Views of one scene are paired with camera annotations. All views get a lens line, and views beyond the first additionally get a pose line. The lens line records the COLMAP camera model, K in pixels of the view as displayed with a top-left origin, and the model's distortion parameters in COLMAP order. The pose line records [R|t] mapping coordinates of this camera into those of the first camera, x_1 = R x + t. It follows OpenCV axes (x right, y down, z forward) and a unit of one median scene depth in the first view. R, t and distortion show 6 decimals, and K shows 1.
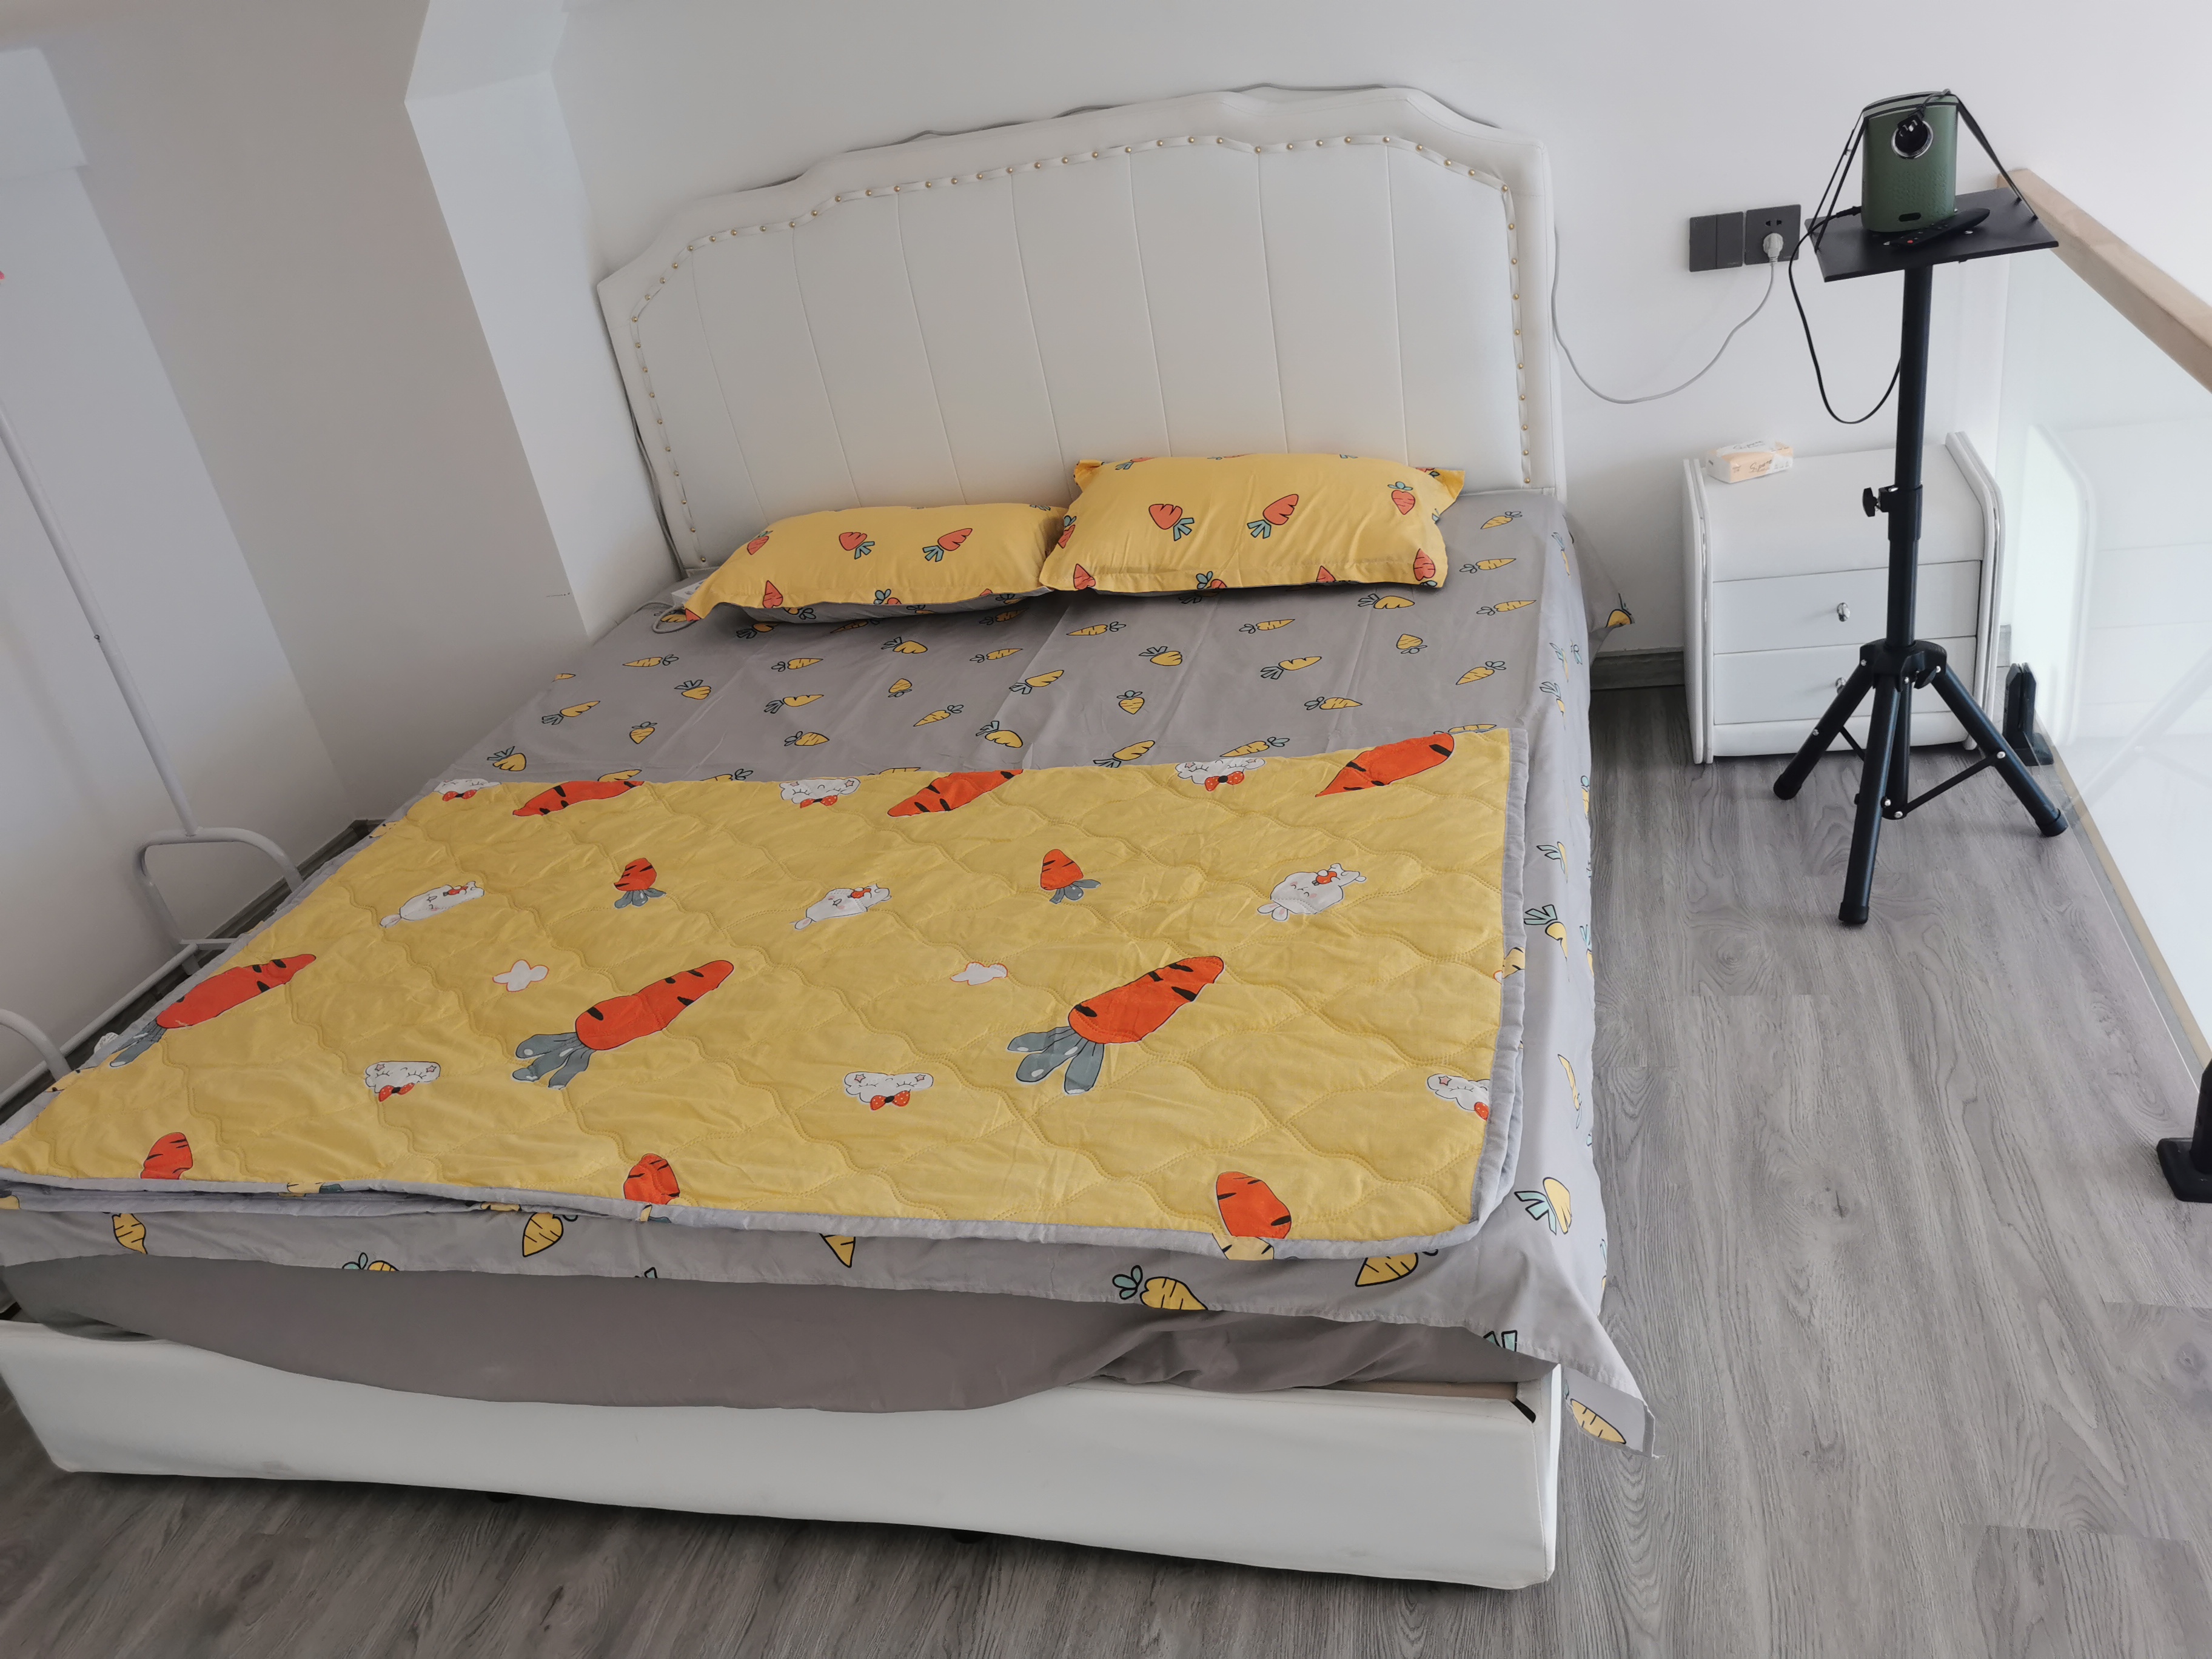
lens RADIAL K [[1731.8, 0, 1128.5], [0, 1731.8, 834.6], [0, 0, 1]] dist [0.016763, 0.005937]
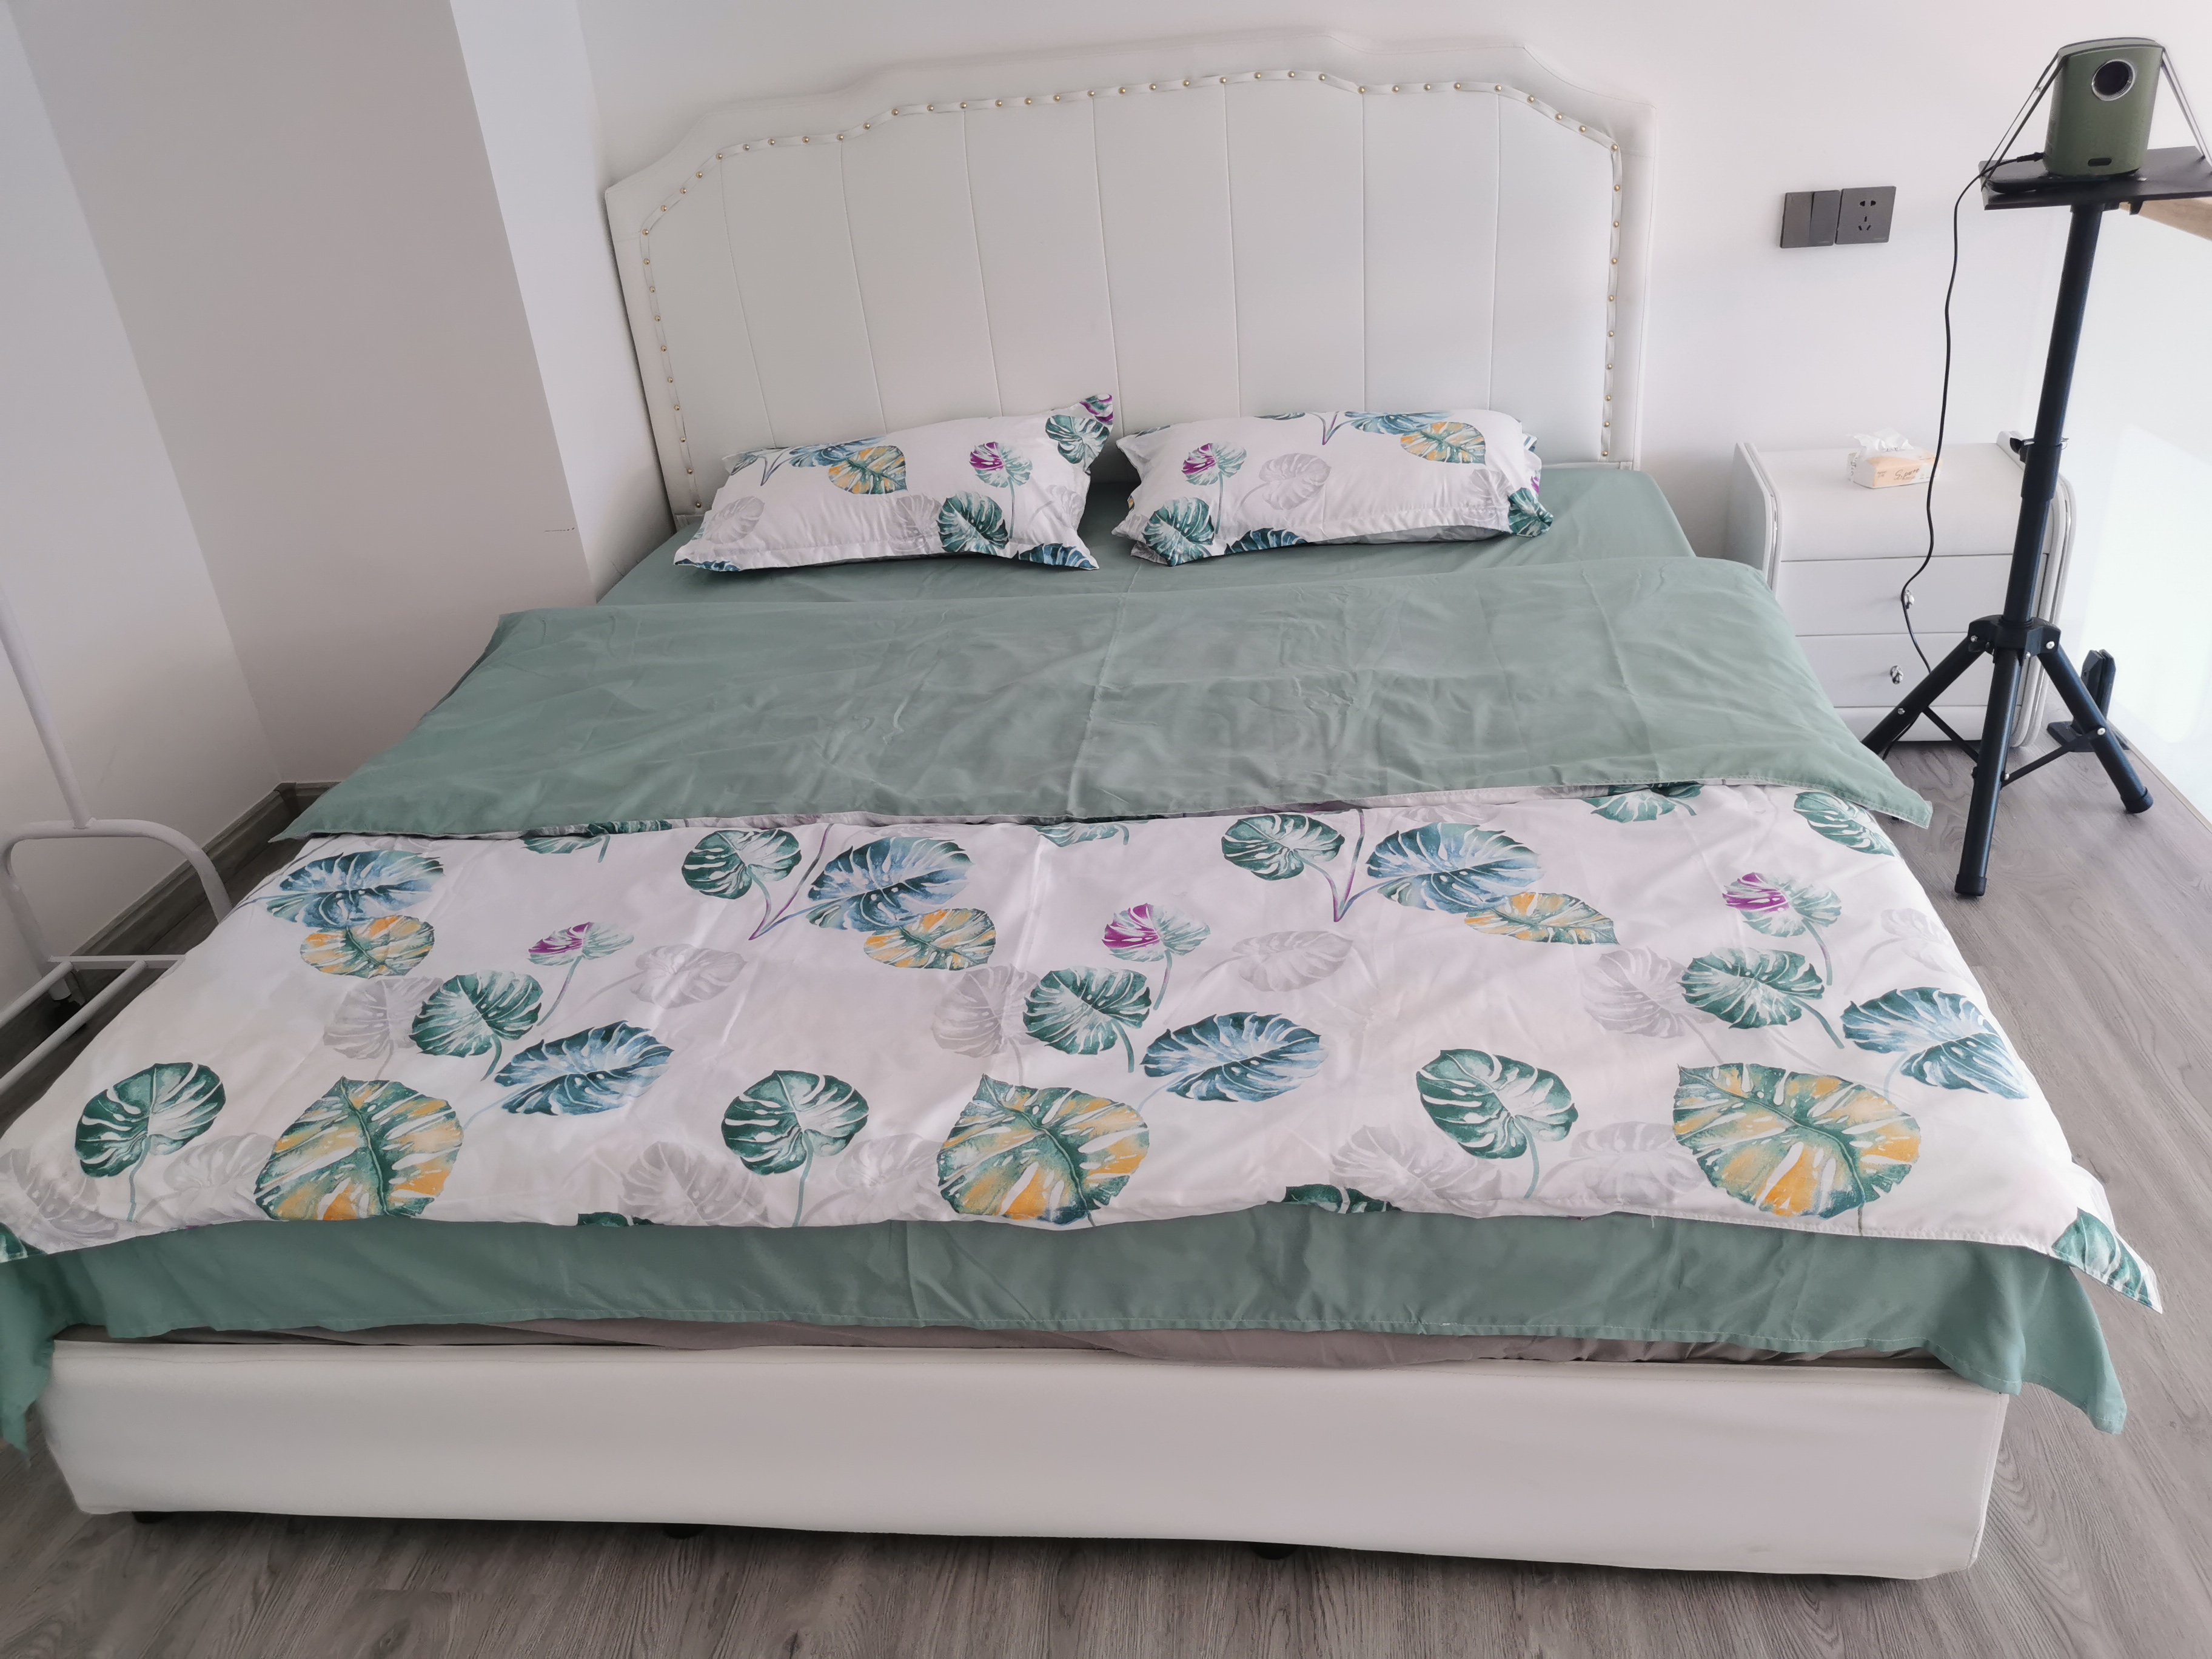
lens RADIAL K [[1731.8, 0, 1128.5], [0, 1731.8, 834.6], [0, 0, 1]] dist [0.016763, 0.005937]
pose [[0.988357, 0.017361, 0.151158, -0.209261], [-0.014240, 0.999663, -0.021708, 0.041523], [-0.151484, 0.019302, 0.988271, 0.091626]]
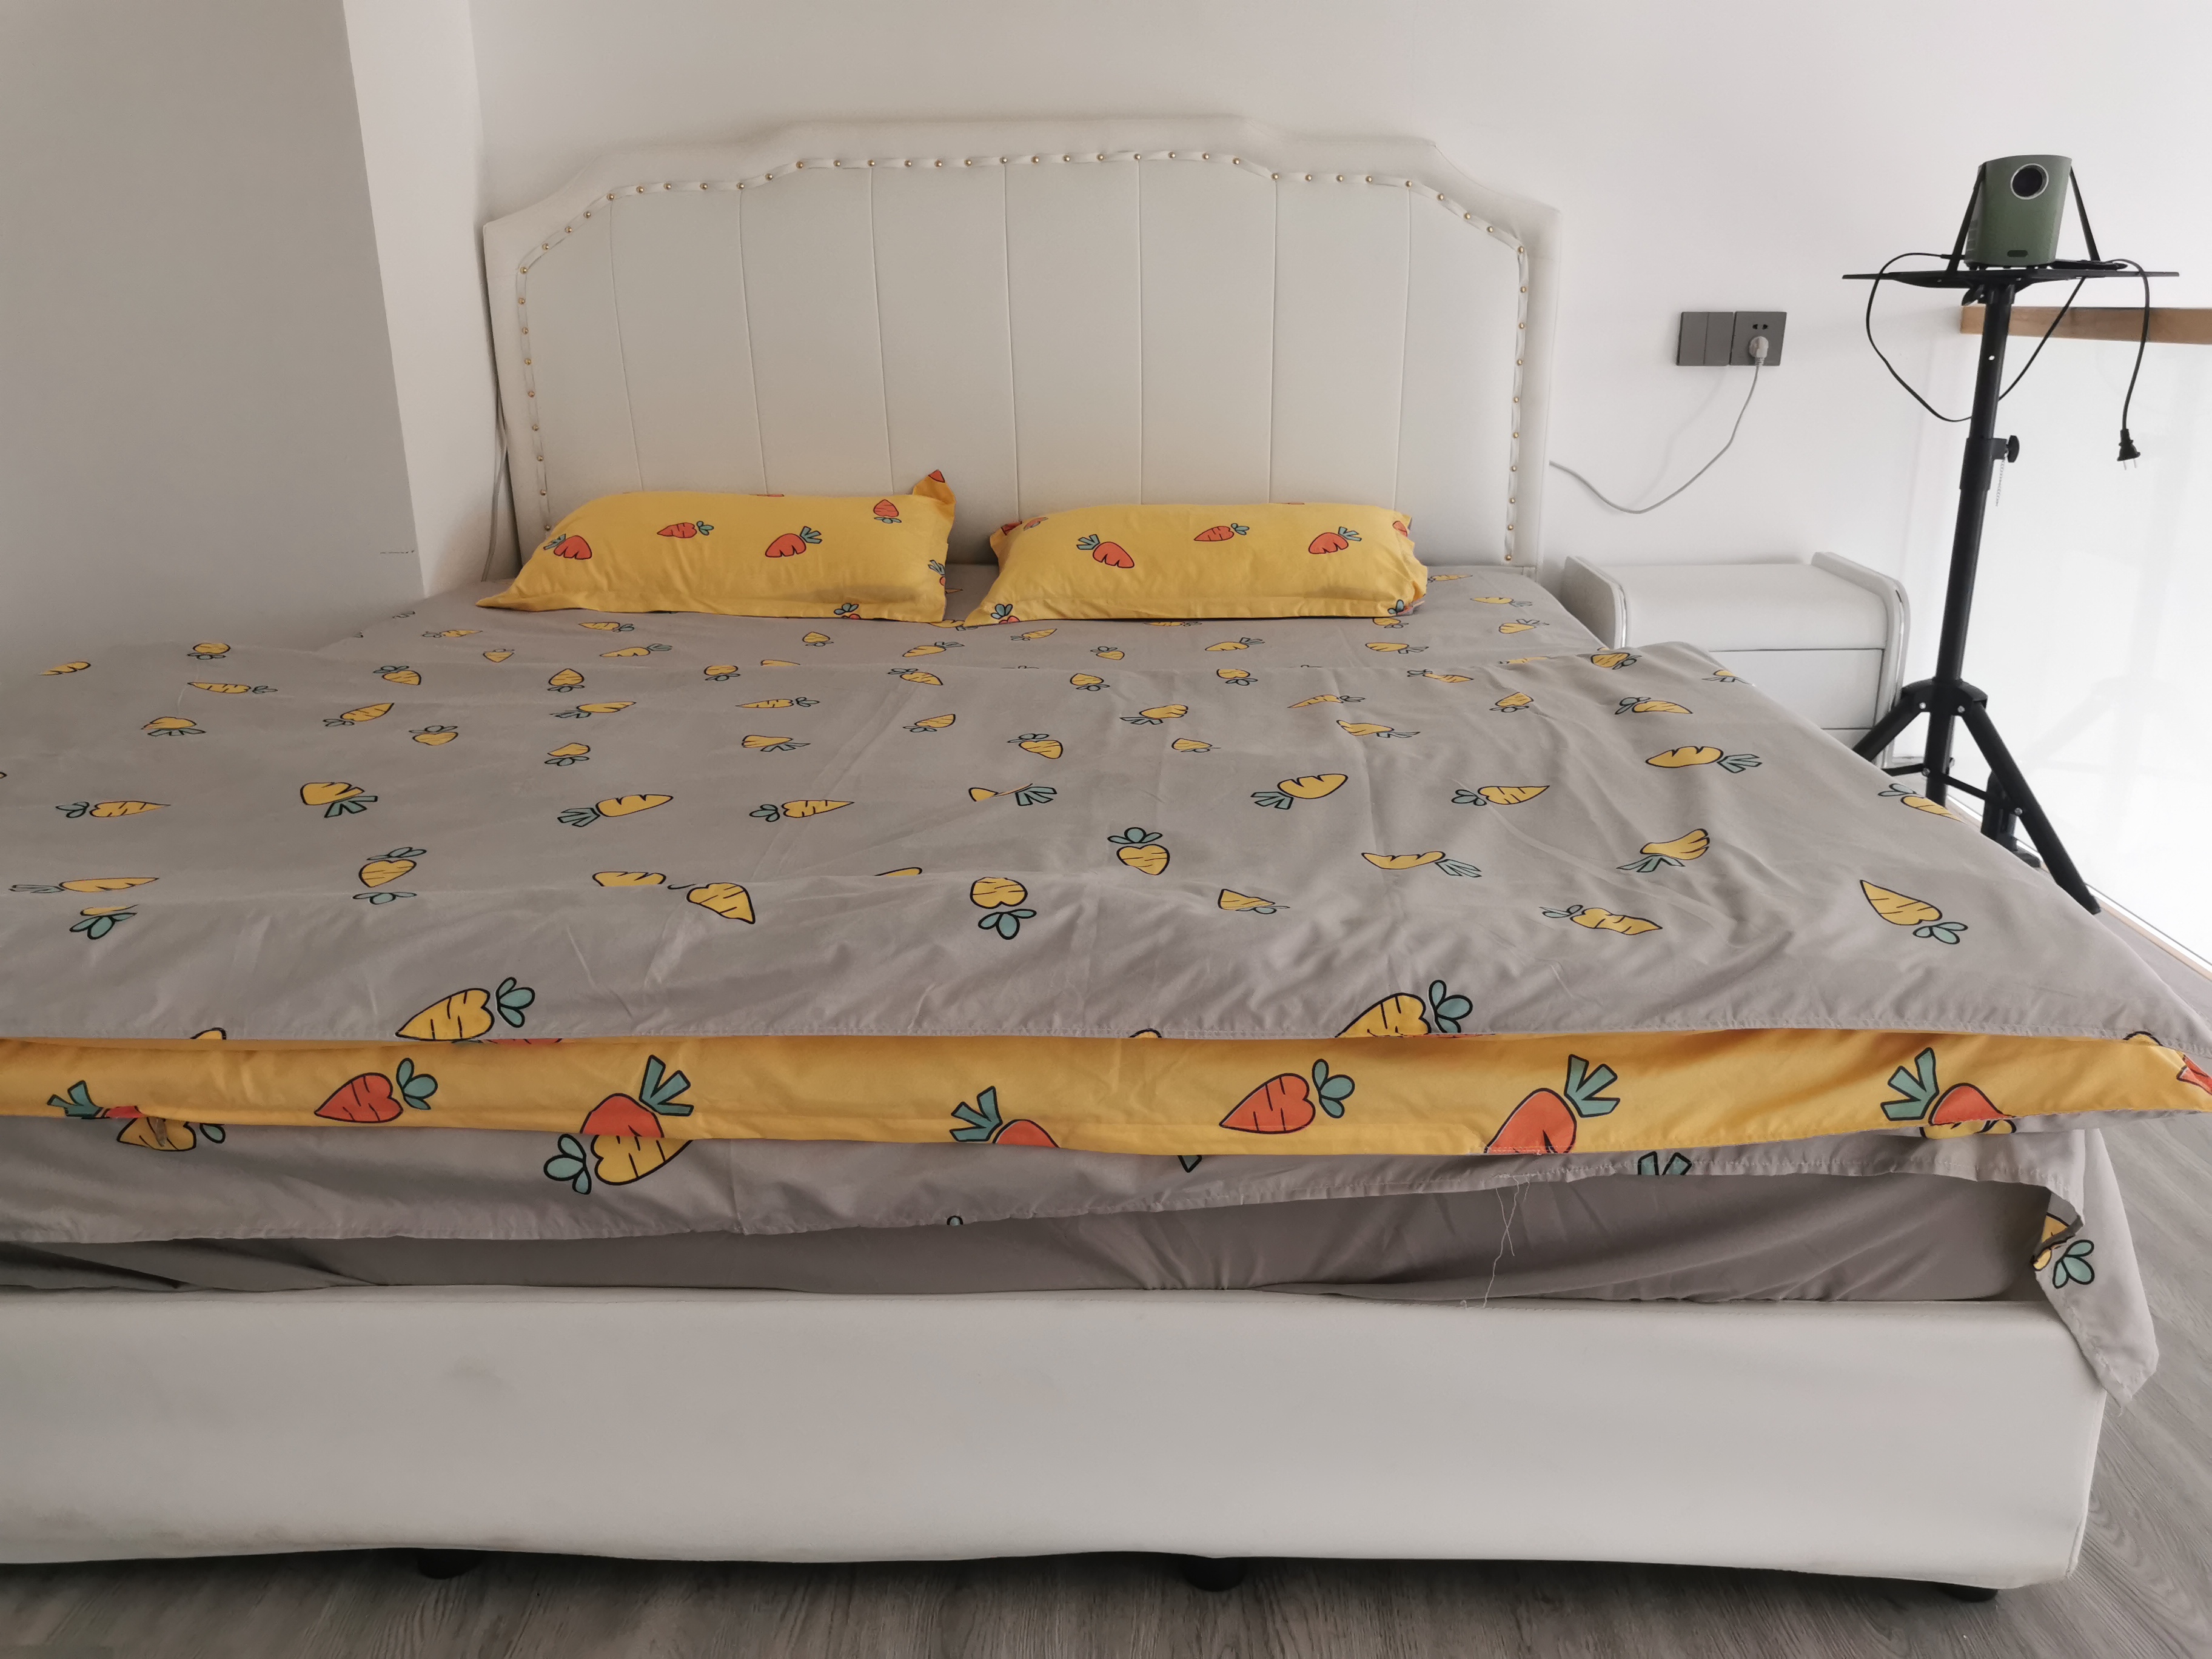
lens RADIAL K [[1731.8, 0, 1128.5], [0, 1731.8, 834.6], [0, 0, 1]] dist [0.016763, 0.005937]
pose [[0.966689, 0.090799, 0.239307, -0.219915], [-0.041947, 0.978522, -0.201829, 0.172457], [-0.252494, 0.185067, 0.949735, 0.198714]]
